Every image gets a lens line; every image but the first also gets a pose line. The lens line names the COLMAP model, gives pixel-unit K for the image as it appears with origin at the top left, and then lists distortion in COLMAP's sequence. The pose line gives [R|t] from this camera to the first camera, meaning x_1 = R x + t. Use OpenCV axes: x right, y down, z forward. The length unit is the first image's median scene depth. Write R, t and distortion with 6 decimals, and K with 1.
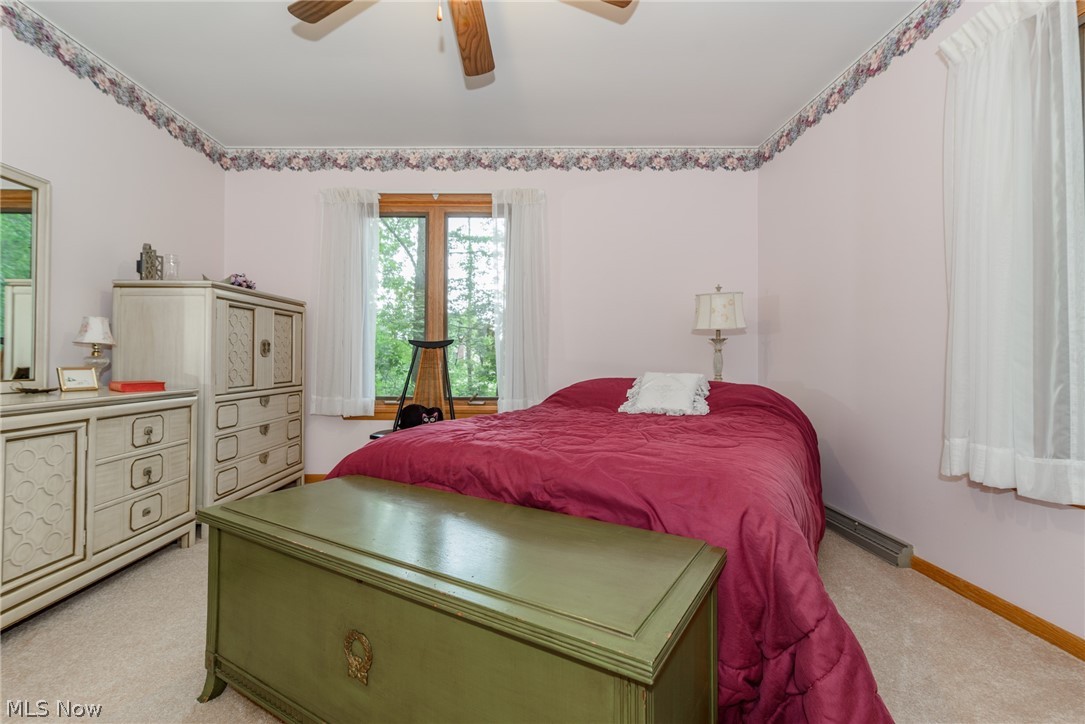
lens RADIAL K [[483.9, 0, 538.7], [0, 483.9, 357.7], [0, 0, 1]] dist [0.001648, 0.000053]
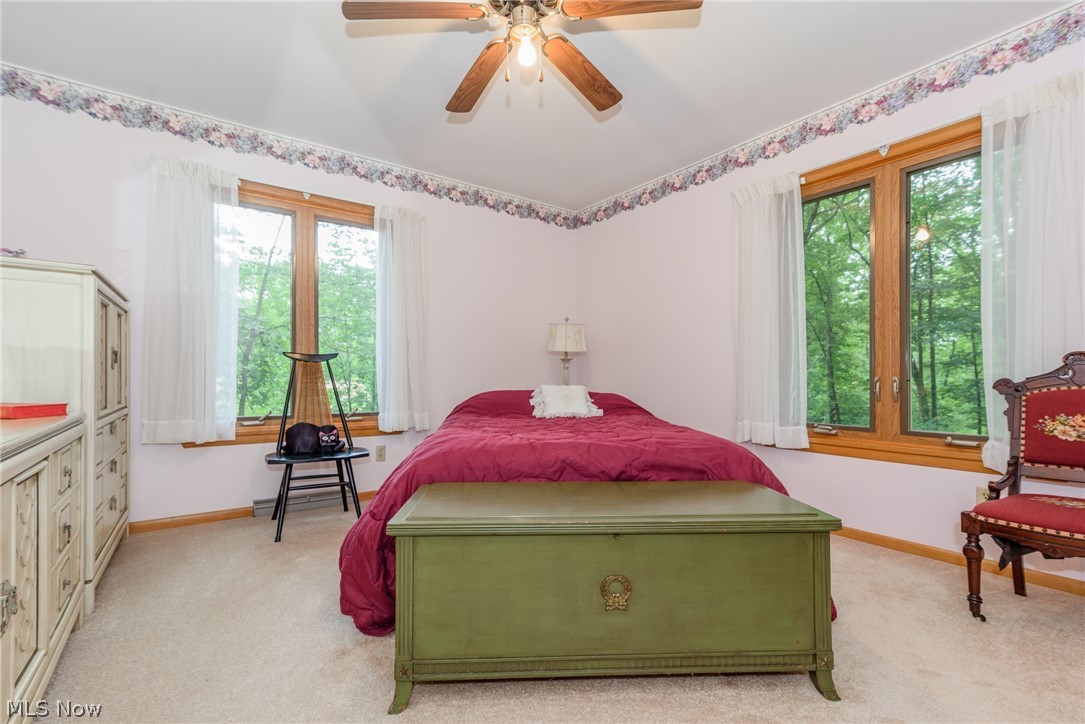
lens RADIAL K [[483.9, 0, 536.3], [0, 483.9, 369.9], [0, 0, 1]] dist [0.001648, 0.000053]
pose [[0.812535, 0.009404, 0.582837, -0.409661], [-0.006972, 0.999955, -0.006414, -0.000708], [-0.582871, 0.001148, 0.812564, 0.002972]]
